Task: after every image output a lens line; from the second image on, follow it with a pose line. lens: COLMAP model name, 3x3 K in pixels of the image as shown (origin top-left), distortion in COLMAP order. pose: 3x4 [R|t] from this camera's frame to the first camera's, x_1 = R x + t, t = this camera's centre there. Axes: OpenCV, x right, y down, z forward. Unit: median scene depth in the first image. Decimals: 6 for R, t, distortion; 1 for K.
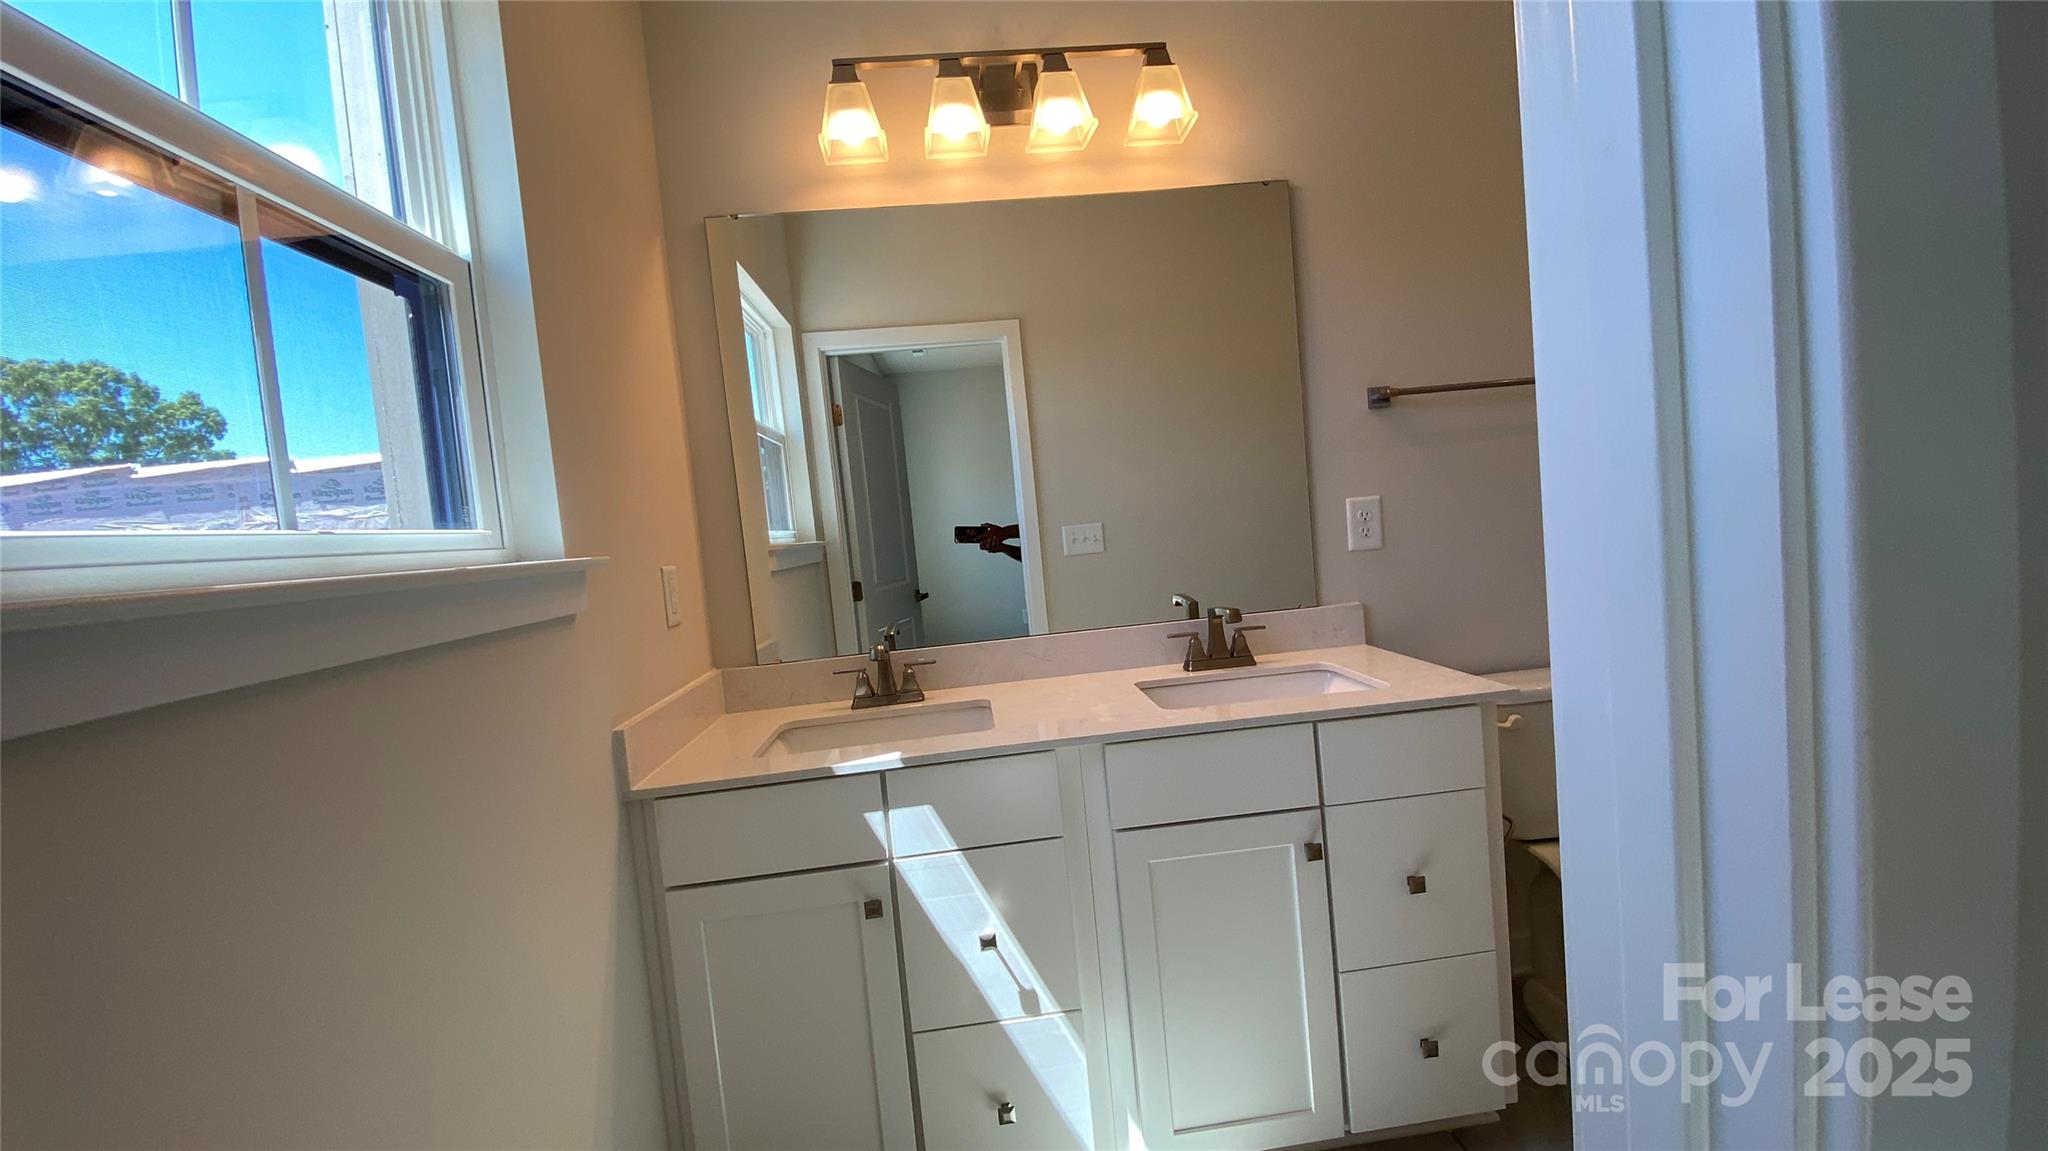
lens RADIAL K [[818.8, 0, 1024.0], [0, 818.8, 575.5], [0, 0, 1]] dist [0.020185, -0.021544]
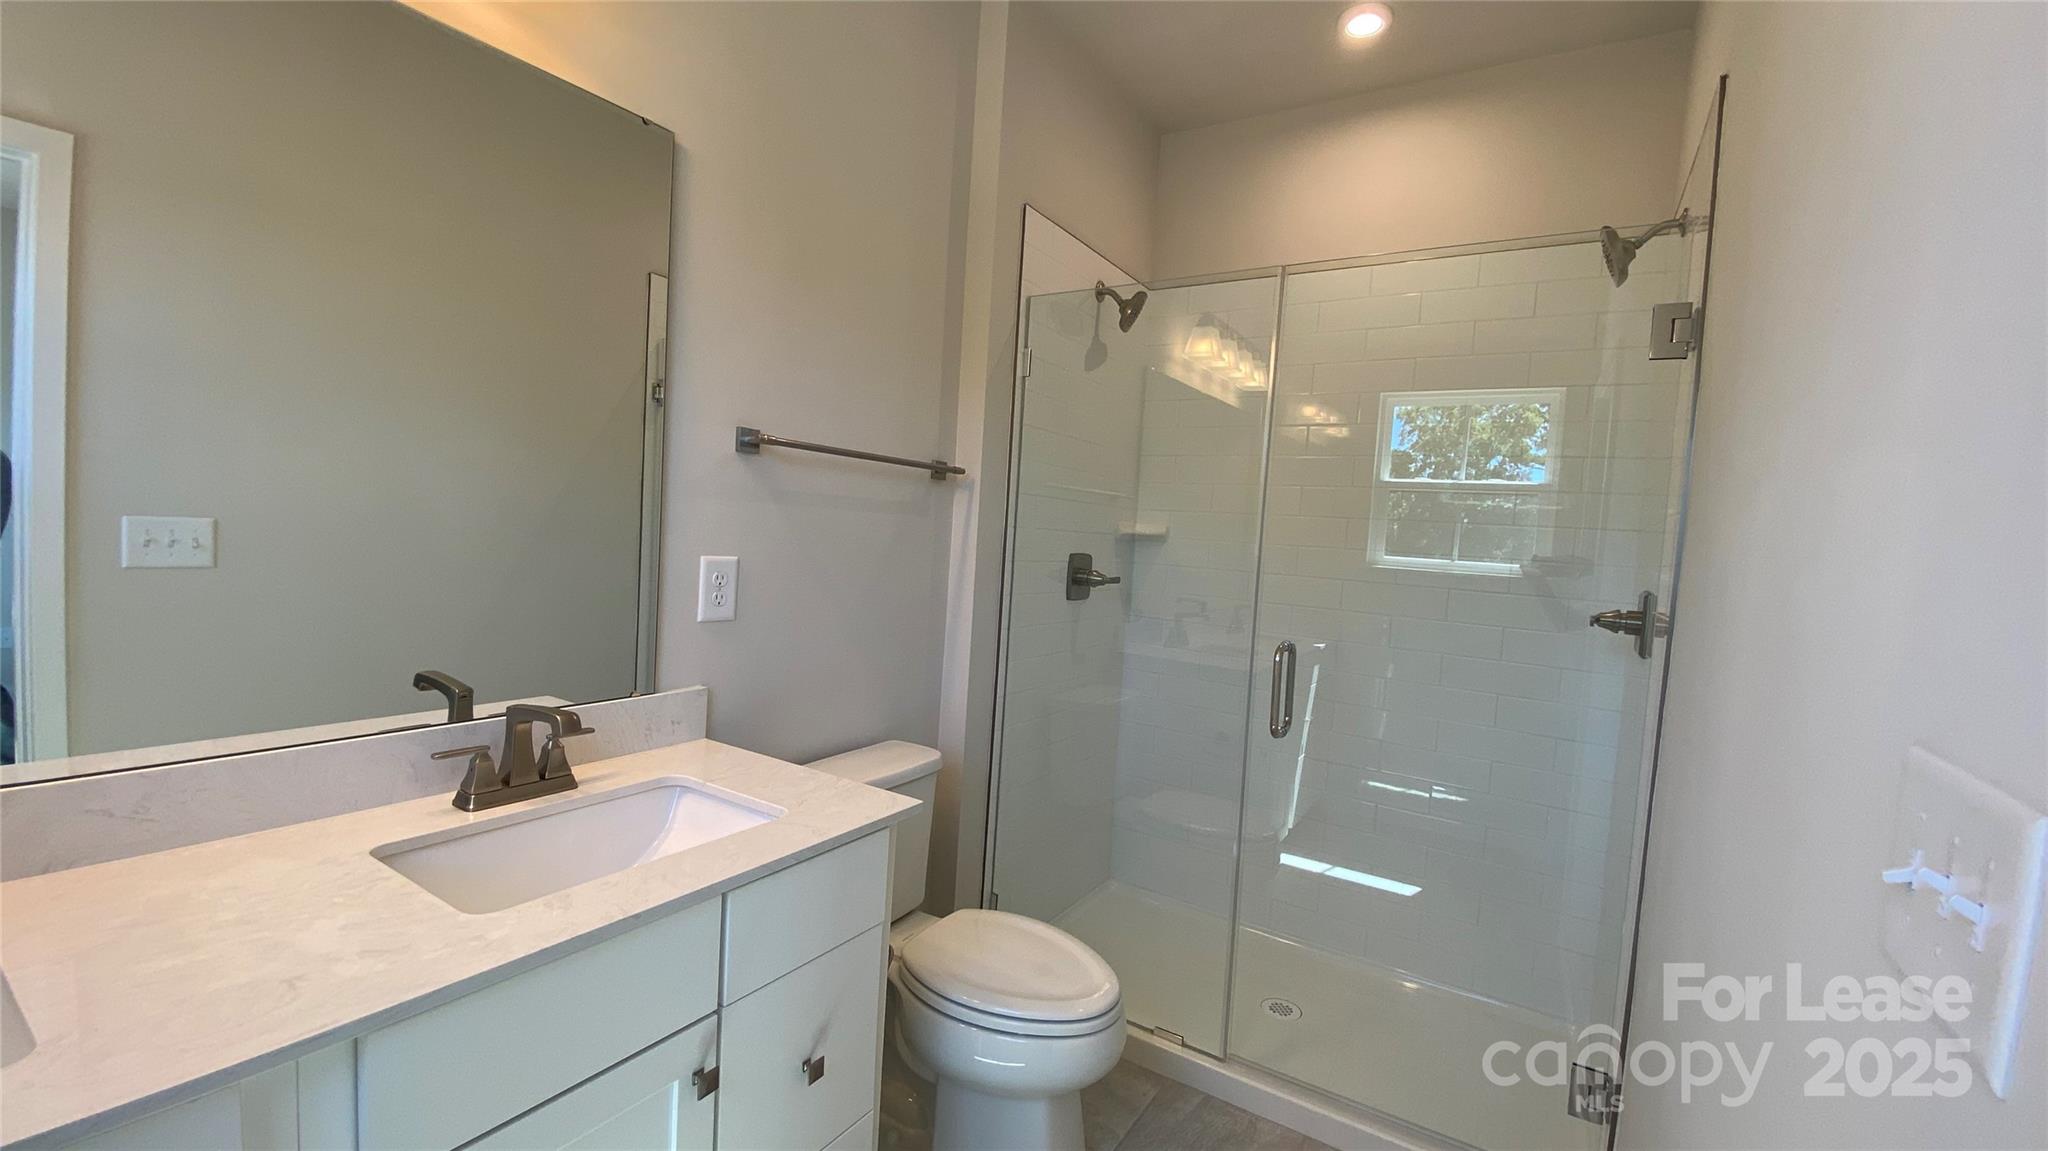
lens RADIAL K [[818.8, 0, 1024.0], [0, 818.8, 575.5], [0, 0, 1]] dist [0.020185, -0.021544]
pose [[0.583887, 0.090051, 0.806825, -0.066920], [-0.071096, 0.995683, -0.059679, -0.050321], [-0.808716, -0.022516, 0.587768, 0.280664]]
